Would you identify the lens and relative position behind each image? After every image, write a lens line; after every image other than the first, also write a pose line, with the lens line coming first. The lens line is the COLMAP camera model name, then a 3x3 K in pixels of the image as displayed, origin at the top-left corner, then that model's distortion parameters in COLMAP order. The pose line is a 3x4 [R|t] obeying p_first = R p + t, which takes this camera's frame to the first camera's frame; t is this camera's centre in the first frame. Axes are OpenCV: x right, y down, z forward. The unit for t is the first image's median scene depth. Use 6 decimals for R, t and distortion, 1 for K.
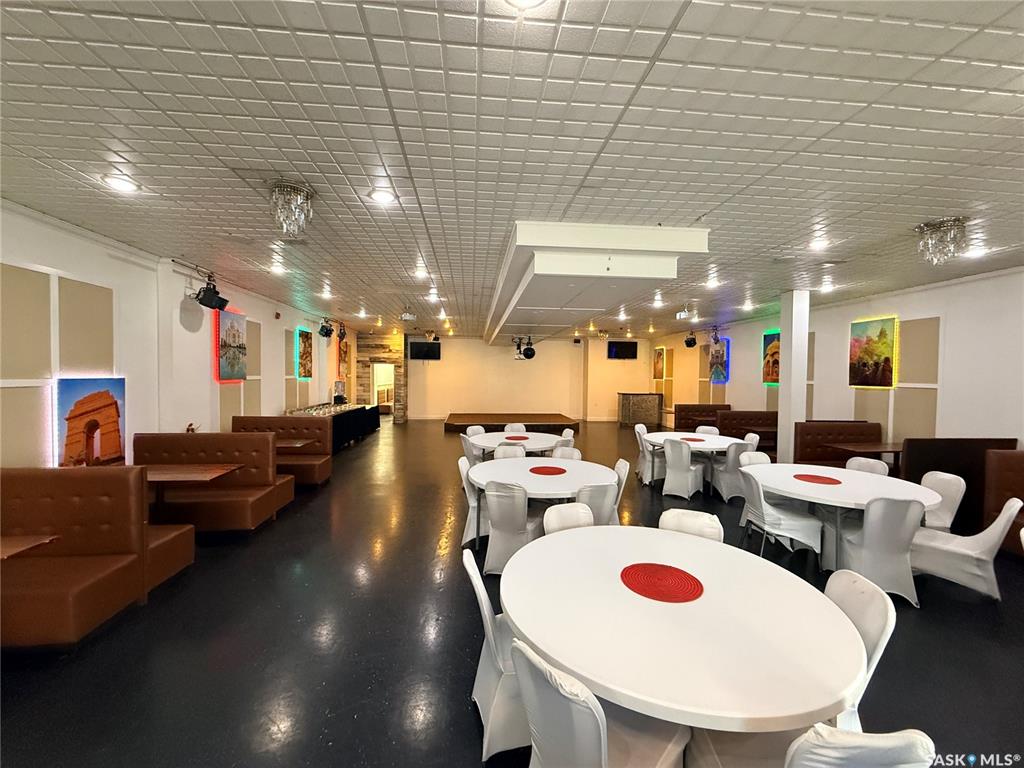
lens RADIAL K [[411.5, 0, 512.2], [0, 411.5, 383.5], [0, 0, 1]] dist [0.000644, 0.000050]
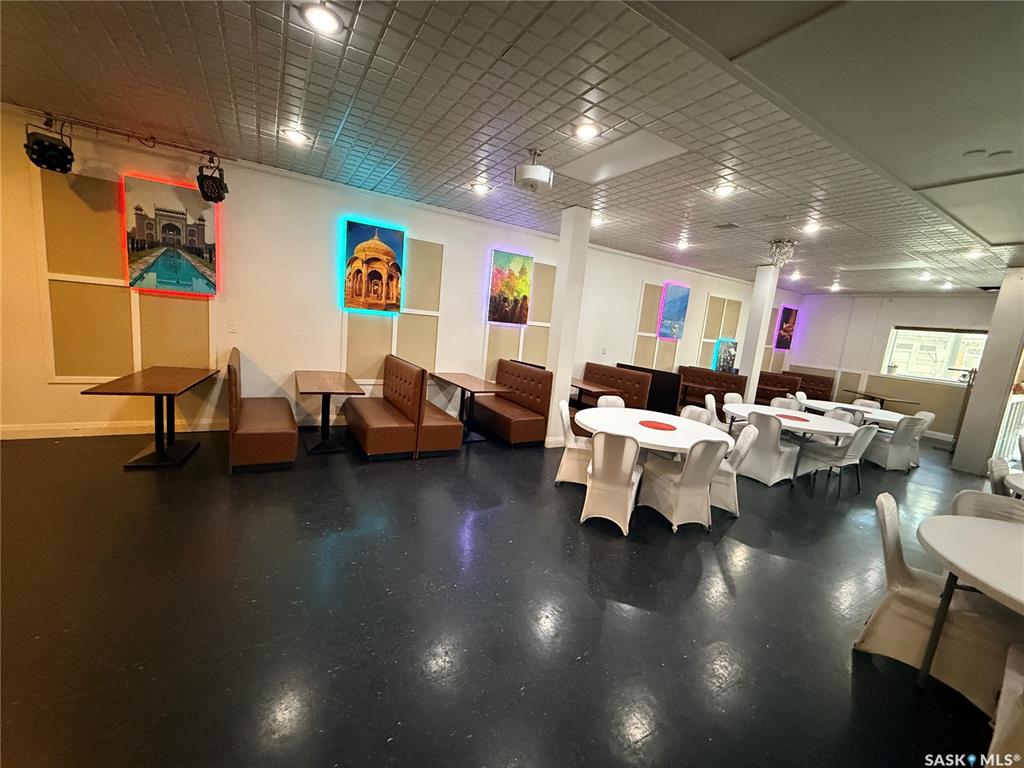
lens RADIAL K [[411.5, 0, 511.7], [0, 411.5, 385.4], [0, 0, 1]] dist [0.000644, 0.000050]
pose [[-0.424014, -0.185118, 0.886534, -0.021982], [-0.076272, 0.982709, 0.168720, -0.012687], [-0.902438, 0.003922, -0.430802, 1.353520]]
